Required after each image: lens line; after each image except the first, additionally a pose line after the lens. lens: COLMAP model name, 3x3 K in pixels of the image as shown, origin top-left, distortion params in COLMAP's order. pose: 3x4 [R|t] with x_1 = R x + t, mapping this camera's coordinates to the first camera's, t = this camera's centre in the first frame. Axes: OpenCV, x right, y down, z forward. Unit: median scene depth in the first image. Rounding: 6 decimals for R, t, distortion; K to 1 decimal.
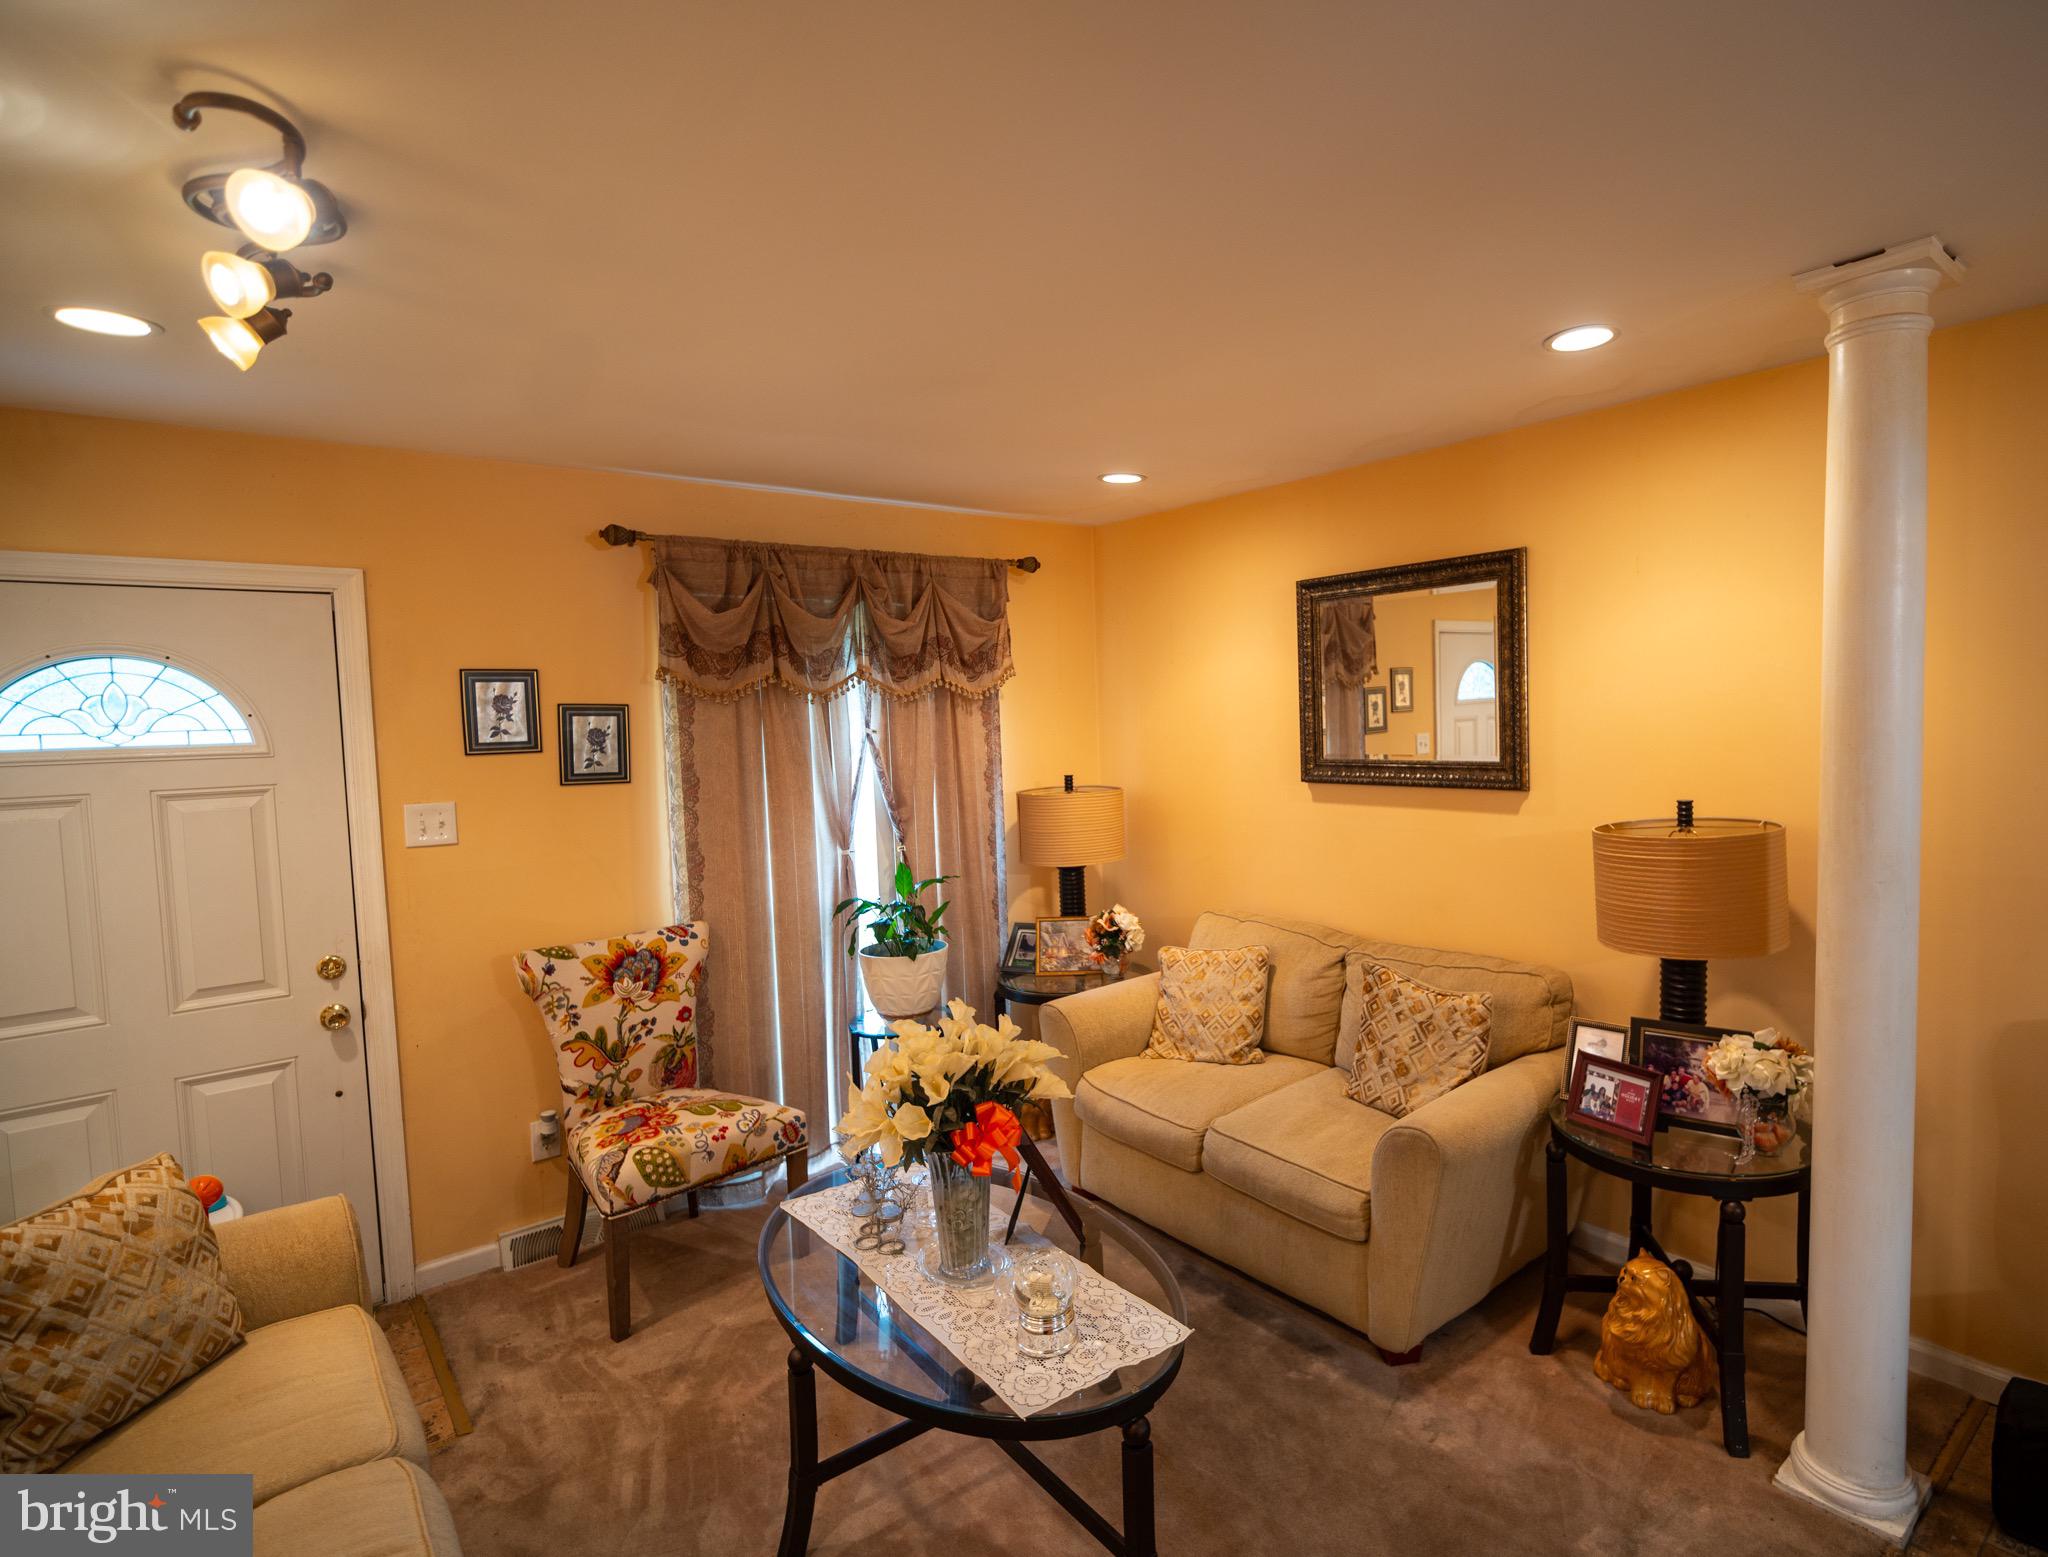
lens RADIAL K [[1072.3, 0, 1160.7], [0, 1072.3, 774.1], [0, 0, 1]] dist [0.007456, -0.011495]
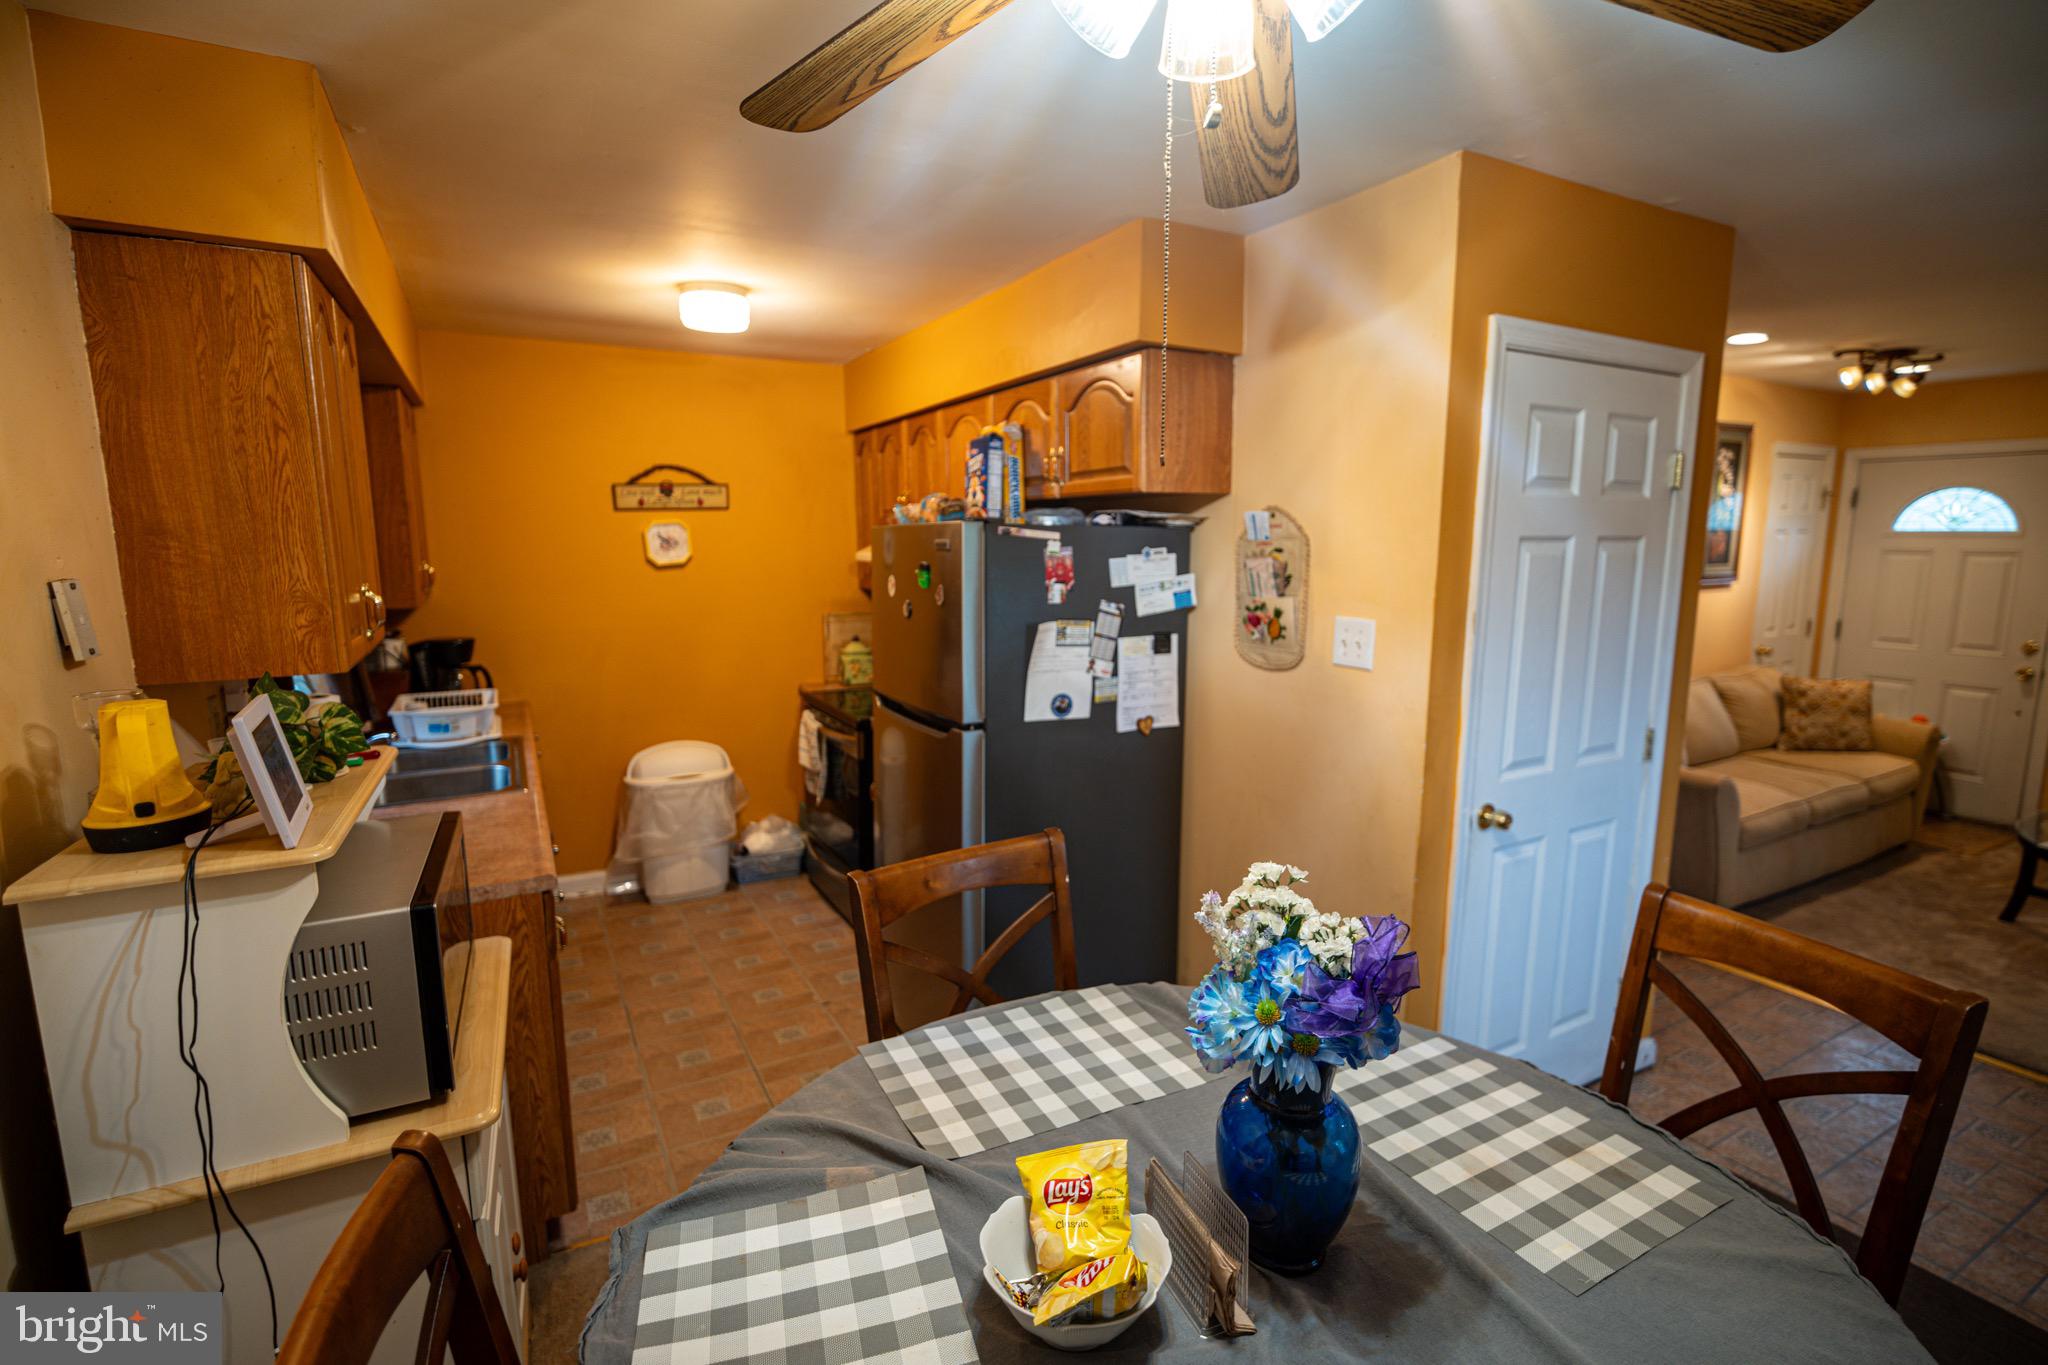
lens RADIAL K [[954.5, 0, 1027.6], [0, 954.5, 681.1], [0, 0, 1]] dist [0.000453, -0.004246]
pose [[-0.227407, 0.179285, -0.957154, 1.109701], [-0.050901, 0.979374, 0.195540, -0.004690], [0.972469, 0.093187, -0.213591, -0.333156]]
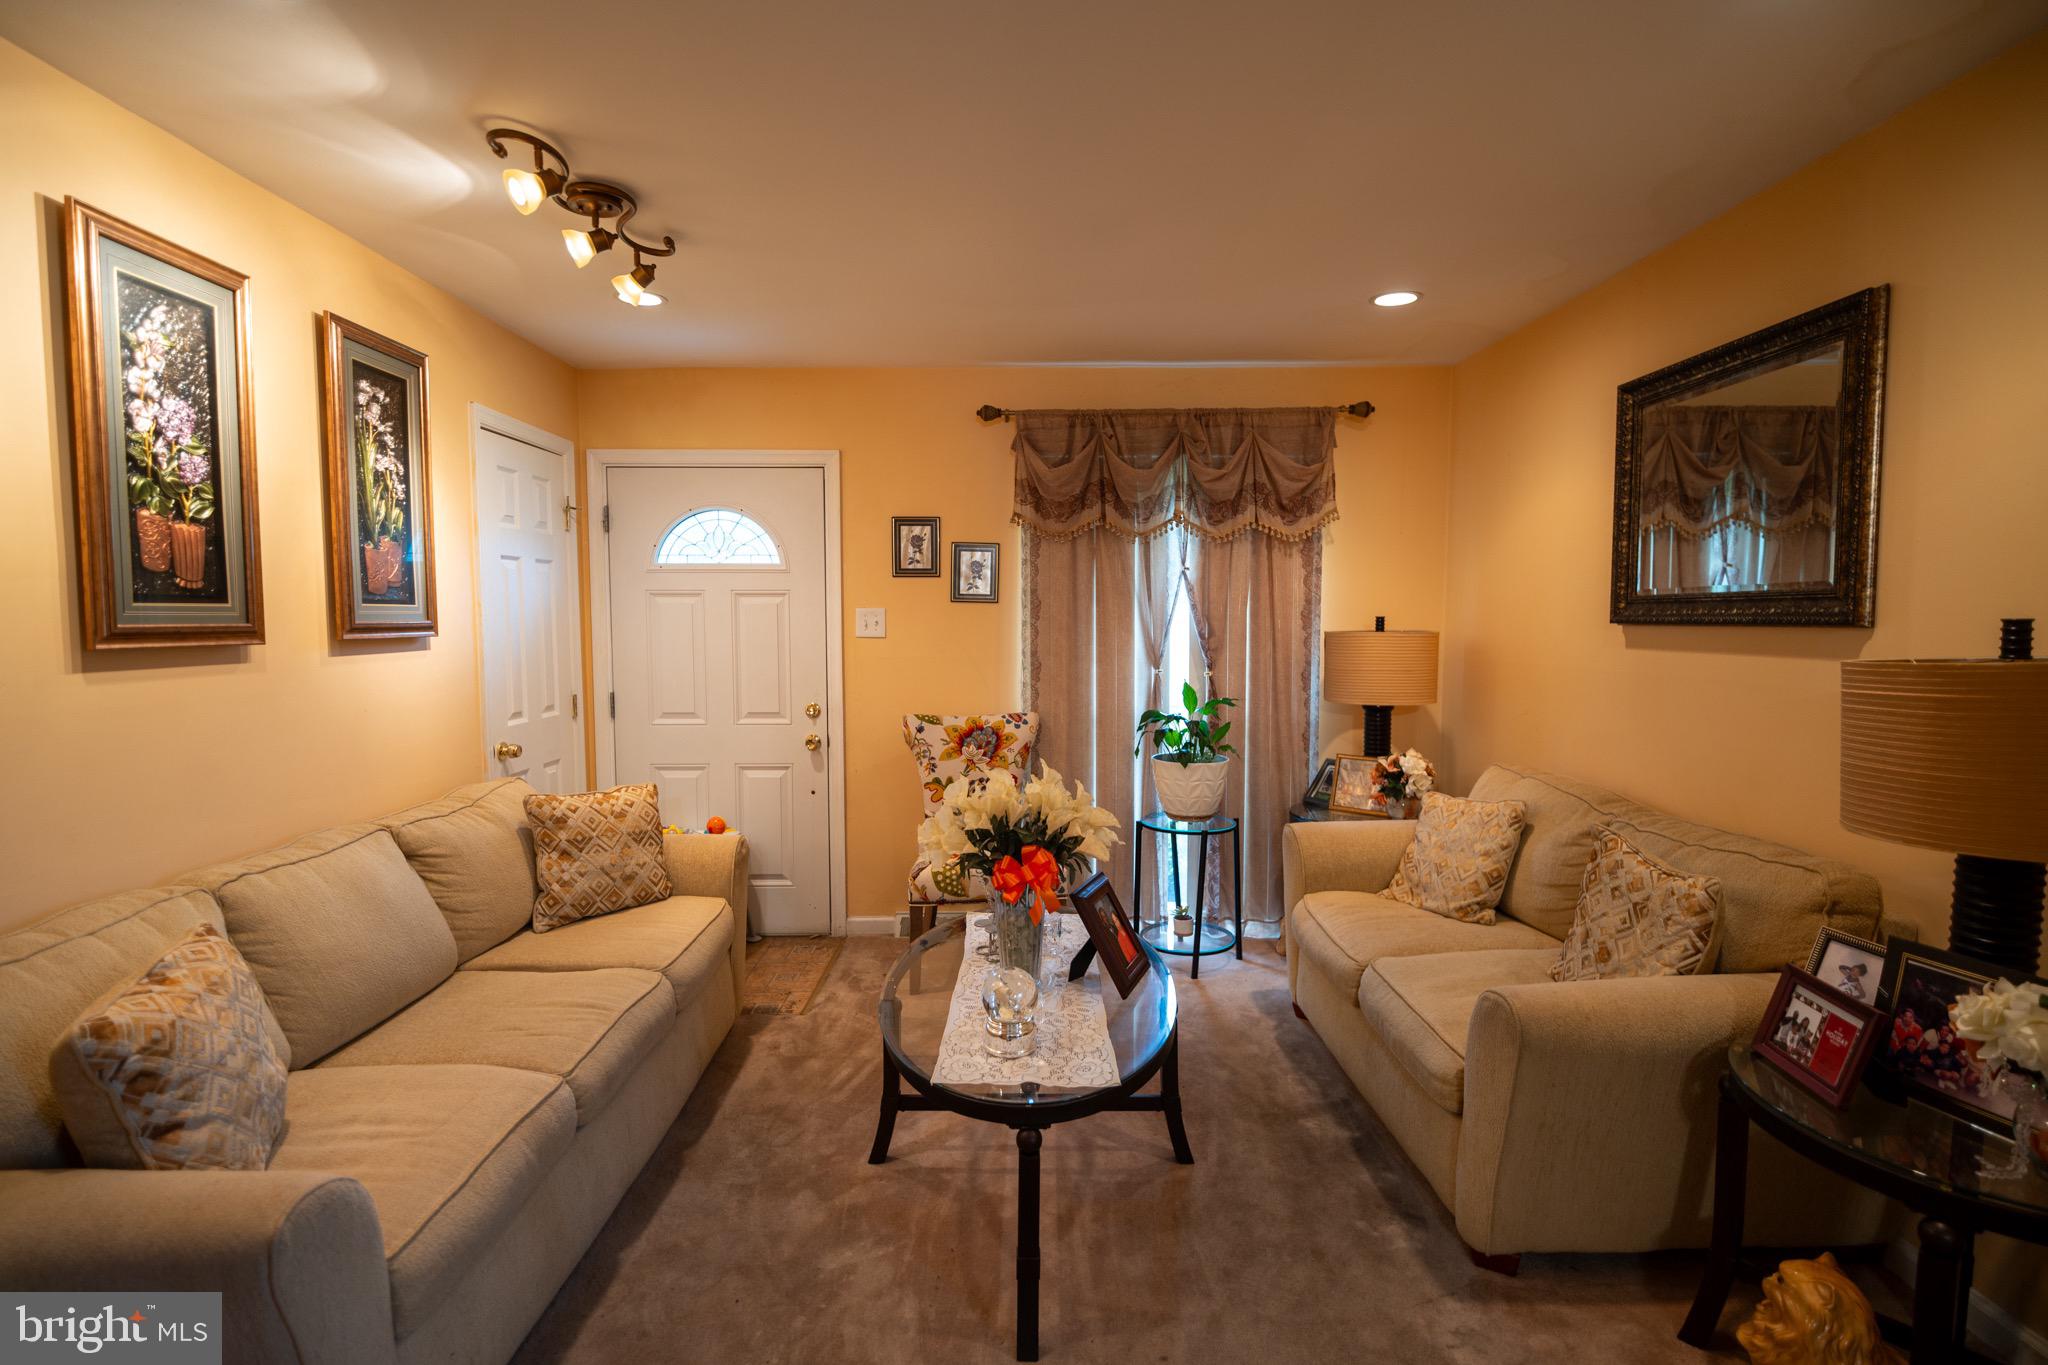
lens RADIAL K [[954.5, 0, 1027.6], [0, 954.5, 681.1], [0, 0, 1]] dist [0.000453, -0.004246]
pose [[0.753111, 0.071147, -0.654035, 0.311201], [-0.059881, 0.997422, 0.039549, 0.055851], [0.655163, 0.009380, 0.755430, 0.136609]]
